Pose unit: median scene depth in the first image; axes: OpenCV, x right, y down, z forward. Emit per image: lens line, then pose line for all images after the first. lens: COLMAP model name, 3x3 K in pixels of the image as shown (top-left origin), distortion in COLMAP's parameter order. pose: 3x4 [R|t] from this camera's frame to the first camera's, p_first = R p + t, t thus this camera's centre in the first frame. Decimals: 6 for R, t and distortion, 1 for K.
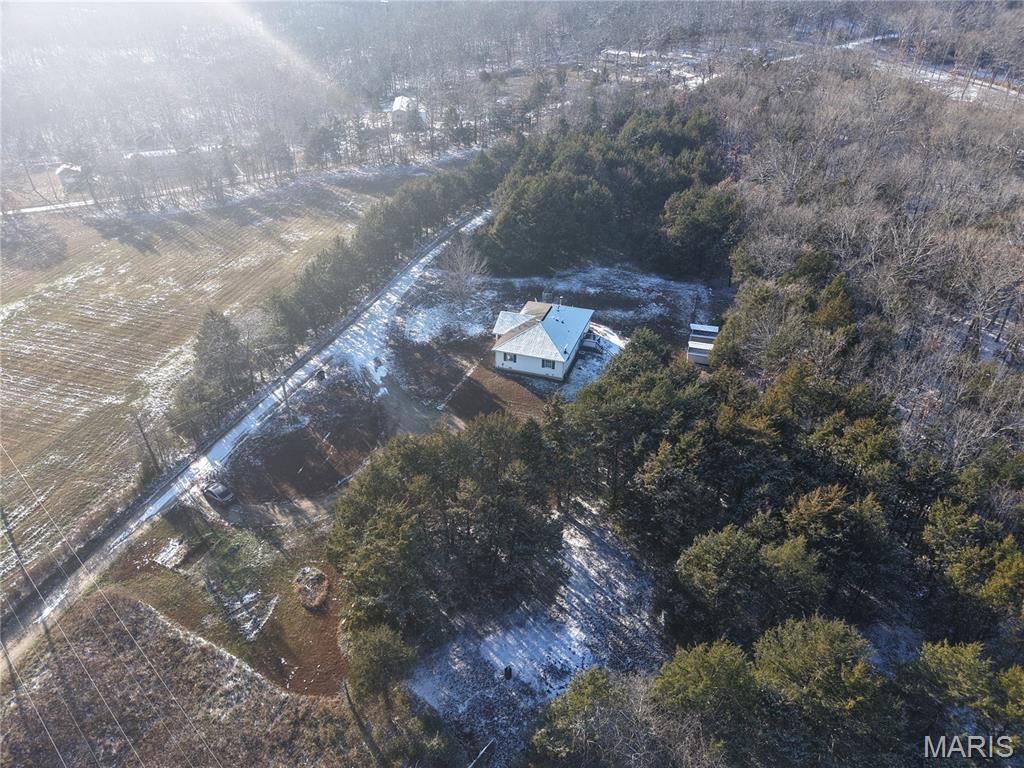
lens RADIAL K [[659.0, 0, 506.7], [0, 659.0, 386.2], [0, 0, 1]] dist [0.001705, -0.004497]
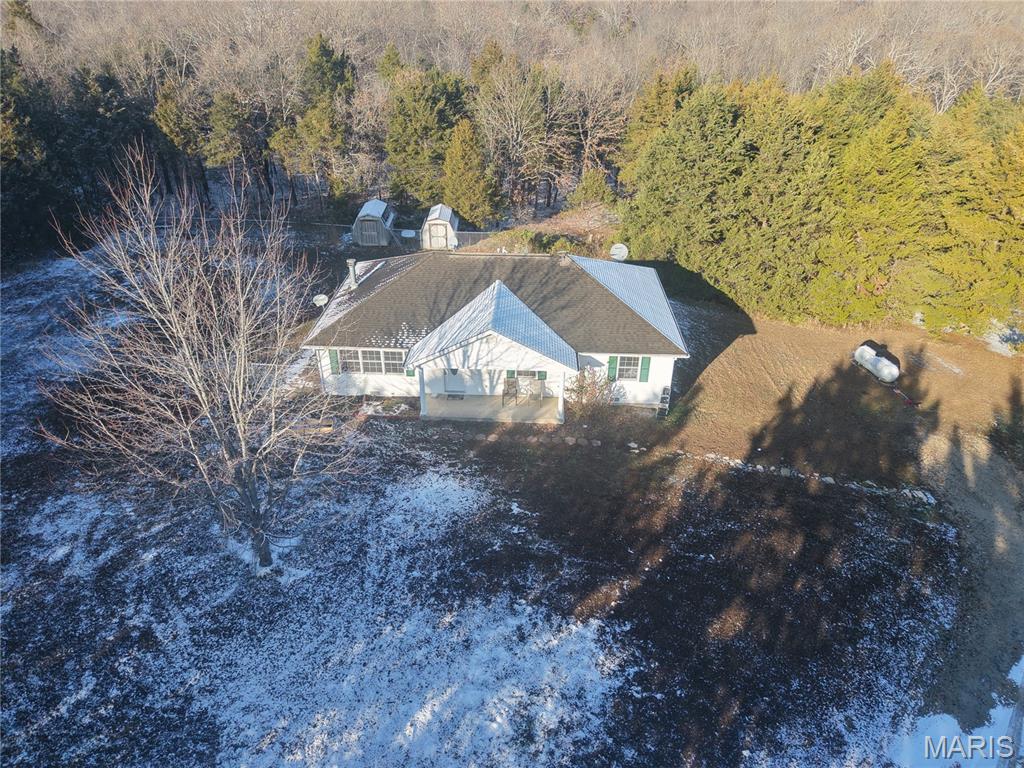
lens RADIAL K [[681.8, 0, 507.8], [0, 681.8, 386.4], [0, 0, 1]] dist [0.008615, -0.007903]
pose [[-0.274667, -0.495200, 0.824218, -0.256161], [0.499648, 0.658865, 0.562359, -0.254950], [-0.821529, 0.566280, 0.066457, 0.980575]]
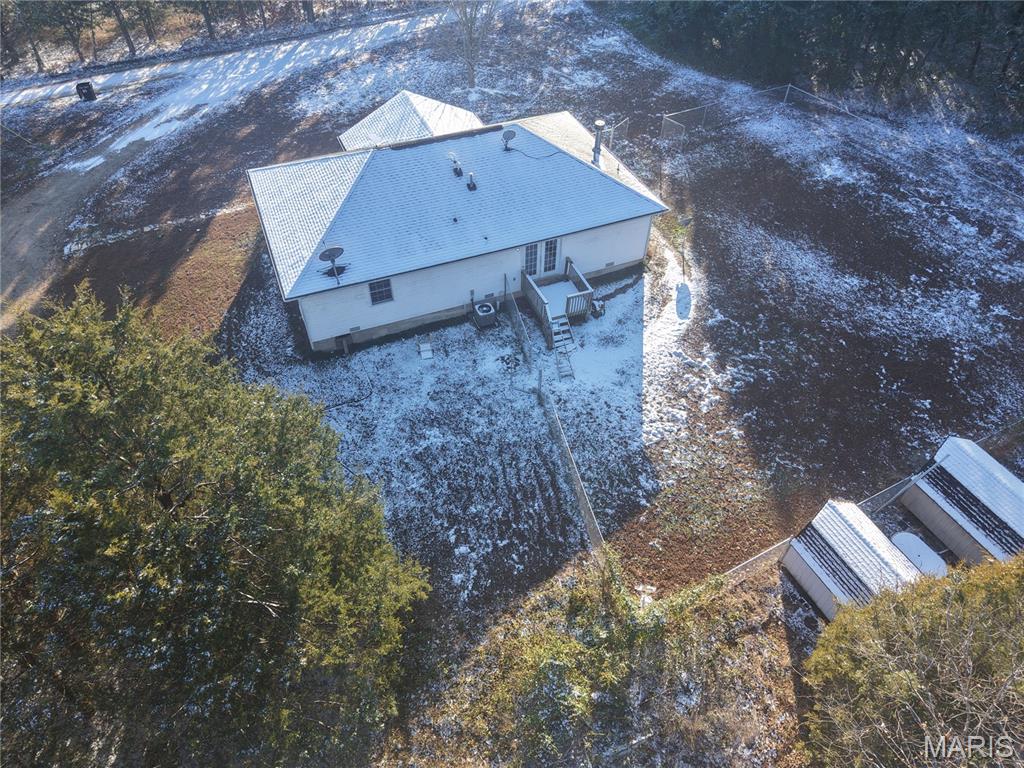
lens RADIAL K [[659.0, 0, 506.7], [0, 659.0, 386.2], [0, 0, 1]] dist [0.001705, -0.004497]
pose [[0.660674, 0.549576, -0.511347, 0.289041], [-0.394589, 0.833735, 0.386246, -0.139371], [0.638599, -0.053411, 0.767684, 0.752355]]
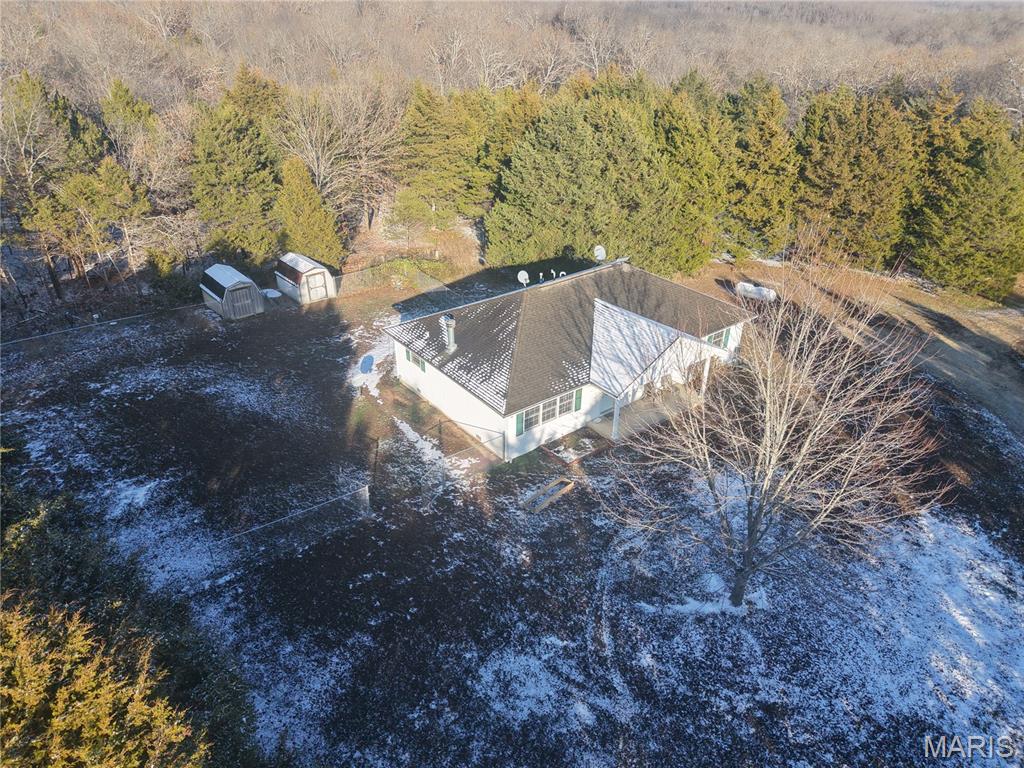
lens RADIAL K [[694.1, 0, 496.9], [0, 694.1, 381.4], [0, 0, 1]] dist [0.001686, -0.002396]
pose [[-0.824221, -0.292156, 0.485083, -0.098873], [0.286965, 0.522991, 0.802578, -0.382675], [-0.488172, 0.800703, -0.347221, 1.159653]]
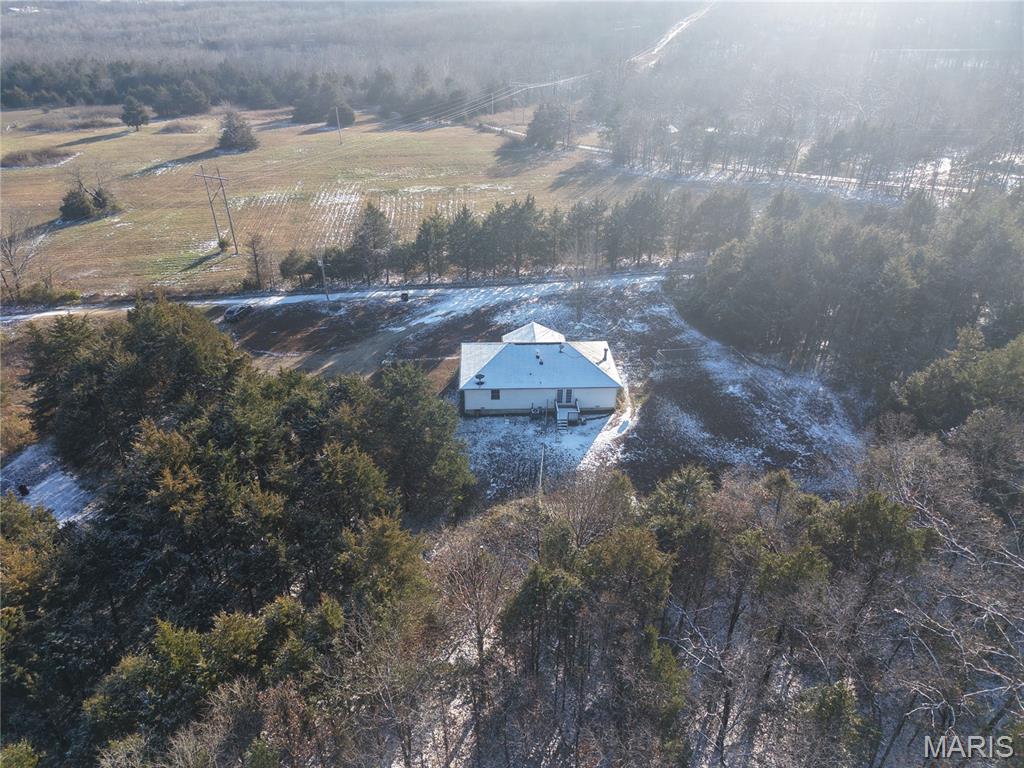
lens RADIAL K [[659.0, 0, 506.7], [0, 659.0, 386.2], [0, 0, 1]] dist [0.001705, -0.004497]
pose [[0.357212, 0.474751, -0.804370, 0.662699], [-0.489644, 0.828550, 0.271577, -0.251360], [0.795392, 0.296844, 0.528427, 0.565072]]
